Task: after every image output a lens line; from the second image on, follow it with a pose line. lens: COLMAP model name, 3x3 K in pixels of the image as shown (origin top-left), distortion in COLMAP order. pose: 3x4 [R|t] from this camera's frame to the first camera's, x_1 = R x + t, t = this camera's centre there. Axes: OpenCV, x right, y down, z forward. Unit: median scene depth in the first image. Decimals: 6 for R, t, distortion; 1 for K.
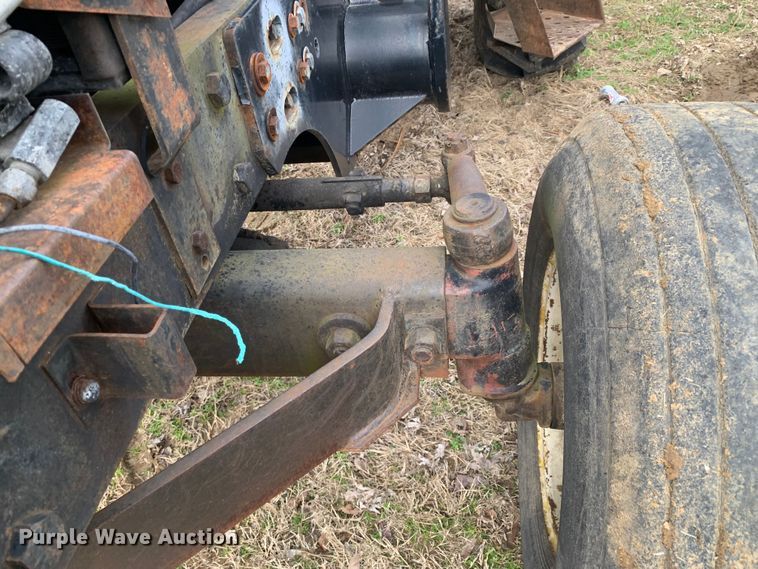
lens RADIAL K [[562.8, 0, 379.0], [0, 562.8, 284.5], [0, 0, 1]] dist [0.085337, 0.000454]
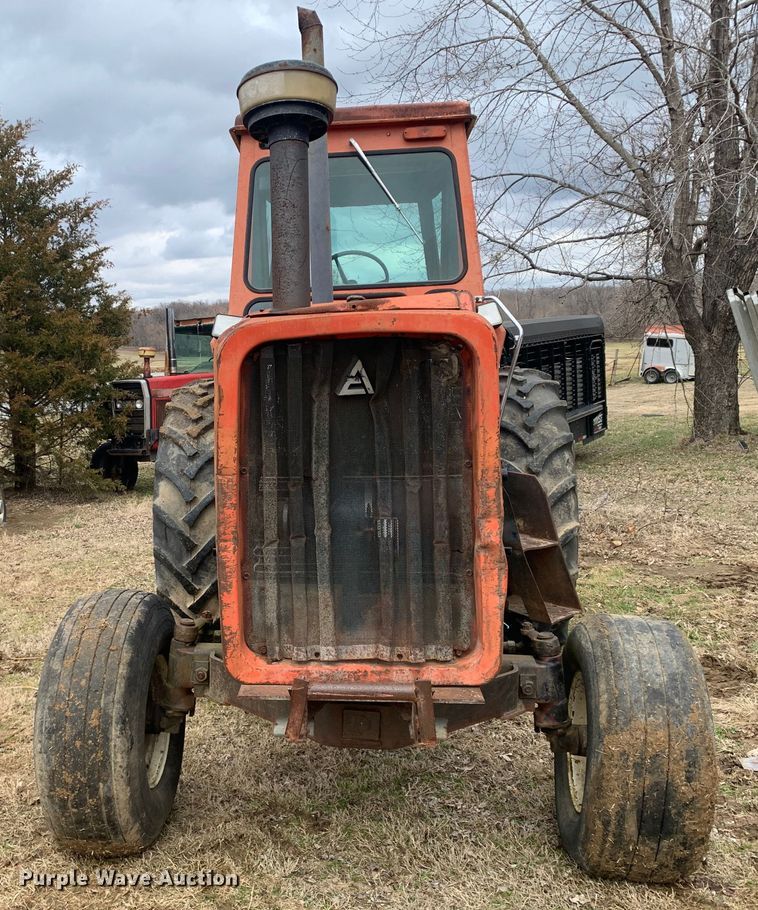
lens RADIAL K [[1030.2, 0, 379.0], [0, 1030.2, 455.0], [0, 0, 1]] dist [0.143702, -0.253586]
pose [[0.978943, 0.142921, 0.145755, -1.369138], [-0.029068, 0.804337, -0.593462, 2.013293], [-0.202055, 0.576729, 0.791554, -3.051595]]
